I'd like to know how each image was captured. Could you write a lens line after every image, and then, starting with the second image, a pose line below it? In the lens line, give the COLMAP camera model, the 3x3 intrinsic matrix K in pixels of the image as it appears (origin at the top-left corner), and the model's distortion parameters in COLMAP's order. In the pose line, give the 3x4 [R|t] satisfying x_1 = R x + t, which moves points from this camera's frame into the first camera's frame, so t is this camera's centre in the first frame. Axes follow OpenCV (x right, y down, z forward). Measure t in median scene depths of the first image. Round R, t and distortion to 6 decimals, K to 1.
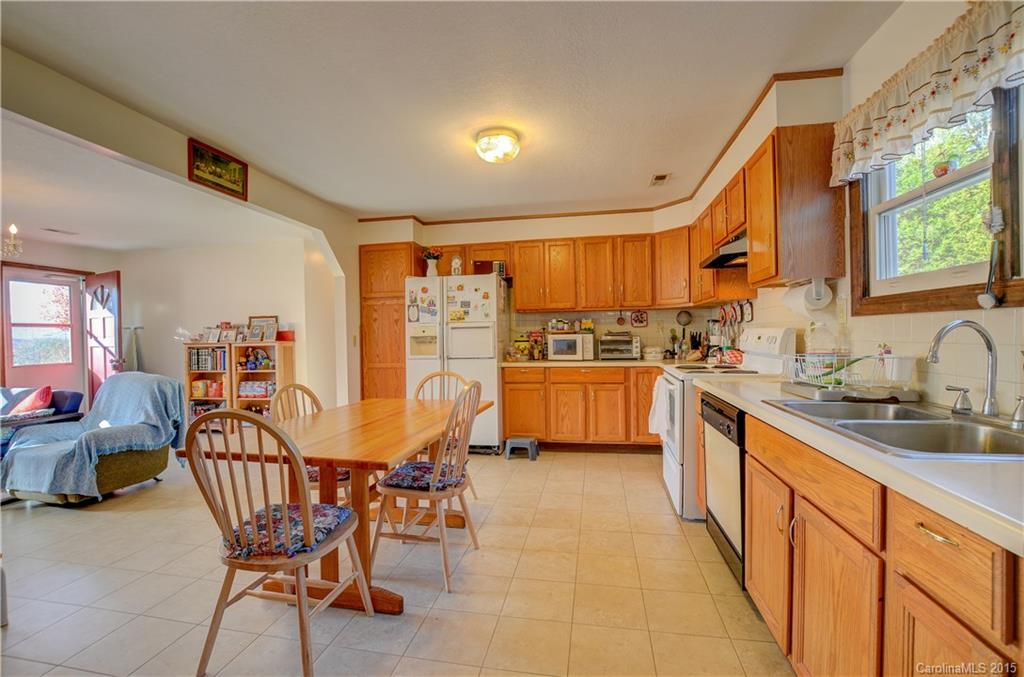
lens RADIAL K [[451.4, 0, 510.6], [0, 451.4, 340.7], [0, 0, 1]] dist [-0.018458, -0.000214]
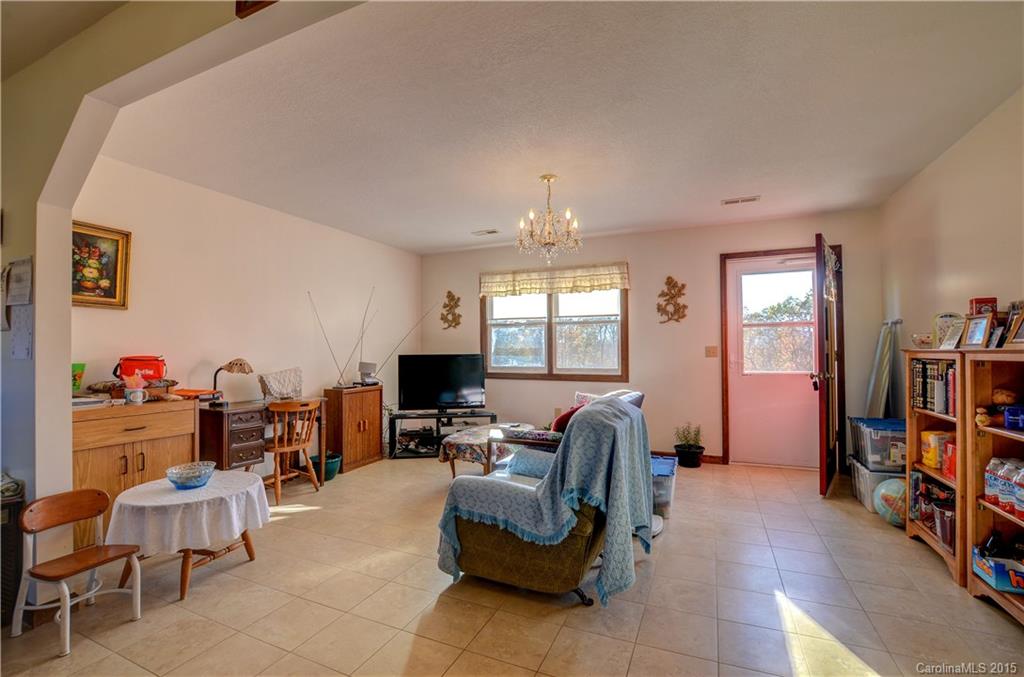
lens RADIAL K [[451.4, 0, 511.1], [0, 451.4, 340.8], [0, 0, 1]] dist [-0.018458, -0.000214]
pose [[-0.226899, -0.003517, -0.973912, -0.161792], [-0.001103, 0.999994, -0.003355, -0.001820], [0.973918, 0.000313, -0.226902, 0.704059]]
